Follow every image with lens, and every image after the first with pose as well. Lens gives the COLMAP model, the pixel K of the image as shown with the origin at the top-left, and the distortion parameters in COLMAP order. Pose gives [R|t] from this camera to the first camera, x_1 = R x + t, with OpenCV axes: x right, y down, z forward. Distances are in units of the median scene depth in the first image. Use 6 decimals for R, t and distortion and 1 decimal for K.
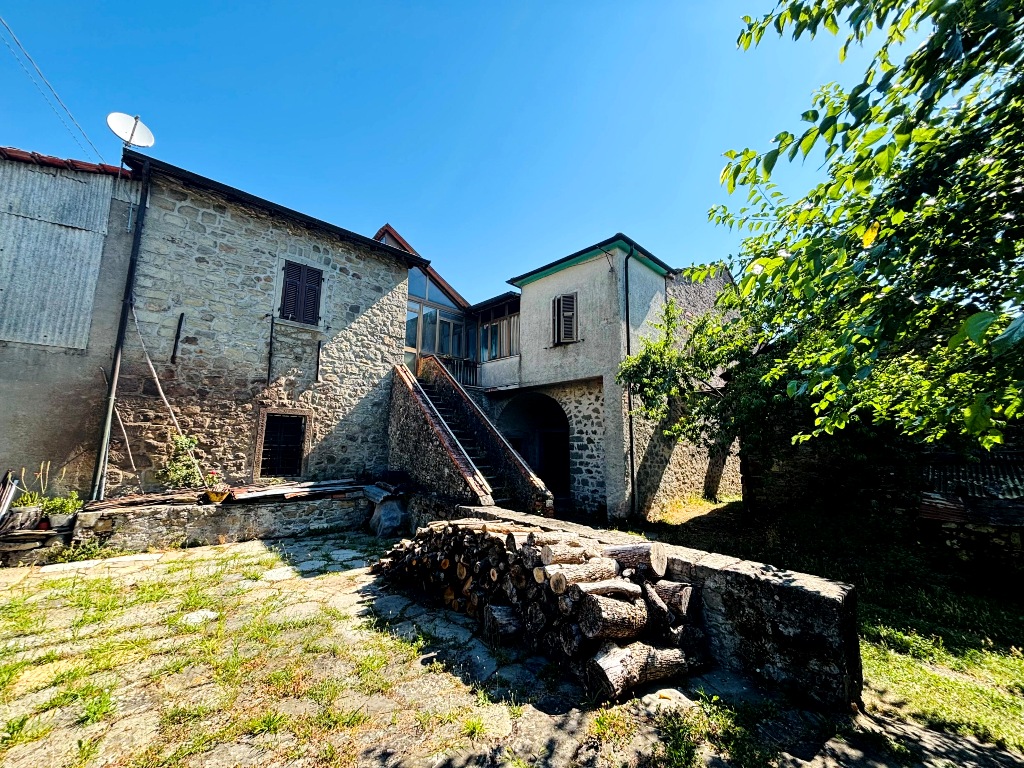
lens RADIAL K [[414.3, 0, 518.3], [0, 414.3, 381.4], [0, 0, 1]] dist [0.001609, 0.000898]
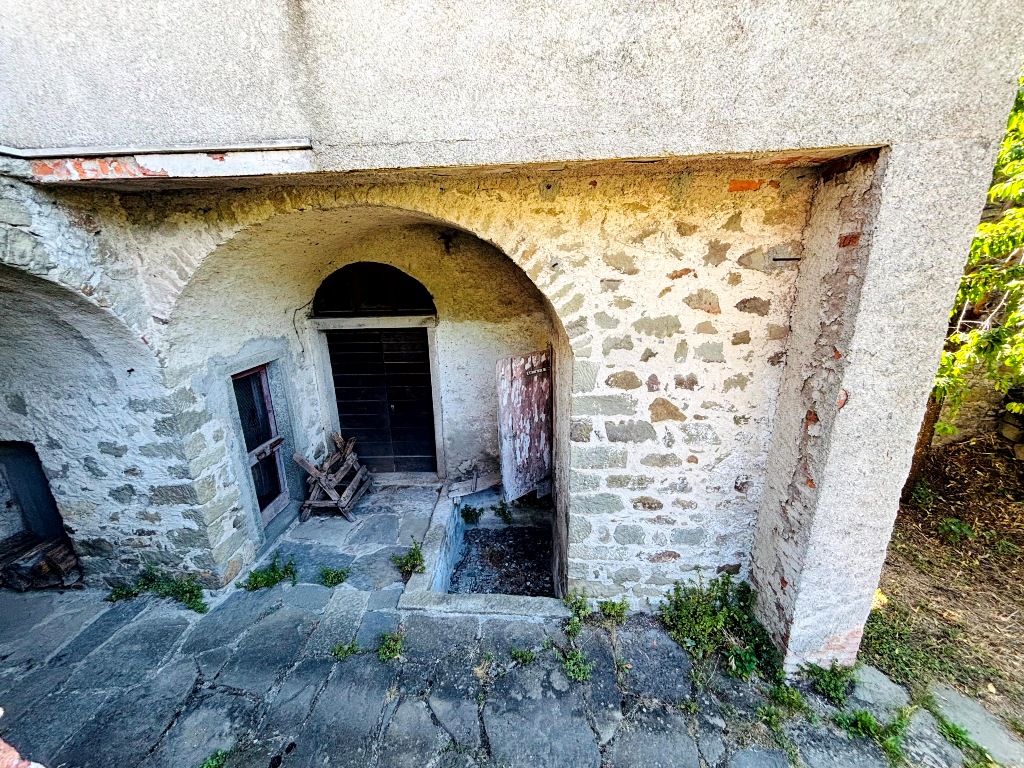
lens RADIAL K [[414.3, 0, 511.7], [0, 414.3, 380.8], [0, 0, 1]] dist [0.001609, 0.000898]
pose [[0.740243, -0.214224, 0.637298, -0.098054], [-0.077312, 0.914472, 0.397195, 0.028527], [-0.667880, -0.343292, 0.660369, 1.145858]]
